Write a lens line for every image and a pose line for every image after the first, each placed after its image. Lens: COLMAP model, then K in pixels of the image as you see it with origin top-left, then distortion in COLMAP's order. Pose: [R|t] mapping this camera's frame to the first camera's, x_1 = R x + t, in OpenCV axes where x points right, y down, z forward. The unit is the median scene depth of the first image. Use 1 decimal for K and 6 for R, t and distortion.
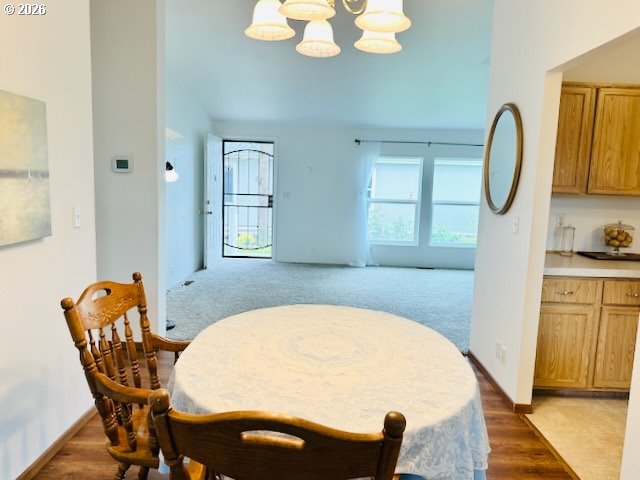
lens RADIAL K [[452.0, 0, 336.3], [0, 452.0, 238.2], [0, 0, 1]] dist [0.072653, -0.102072]
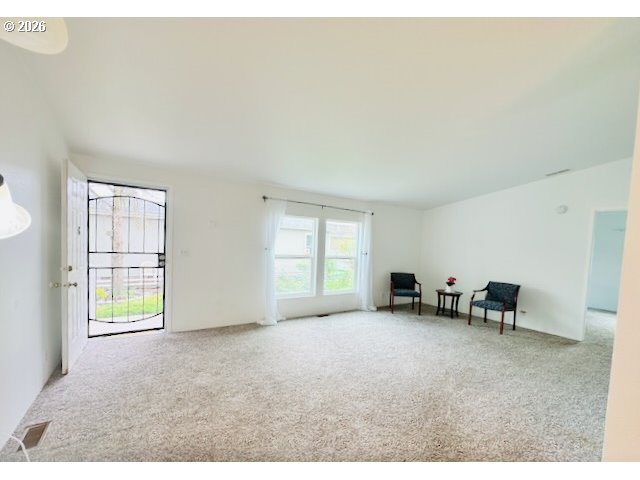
lens RADIAL K [[268.9, 0, 321.2], [0, 268.9, 257.5], [0, 0, 1]] dist [-0.000730, 0.000099]
pose [[0.844685, -0.024751, 0.534692, -0.164367], [0.047912, 0.998417, -0.029472, -0.059235], [-0.533116, 0.050512, 0.844533, 0.436095]]
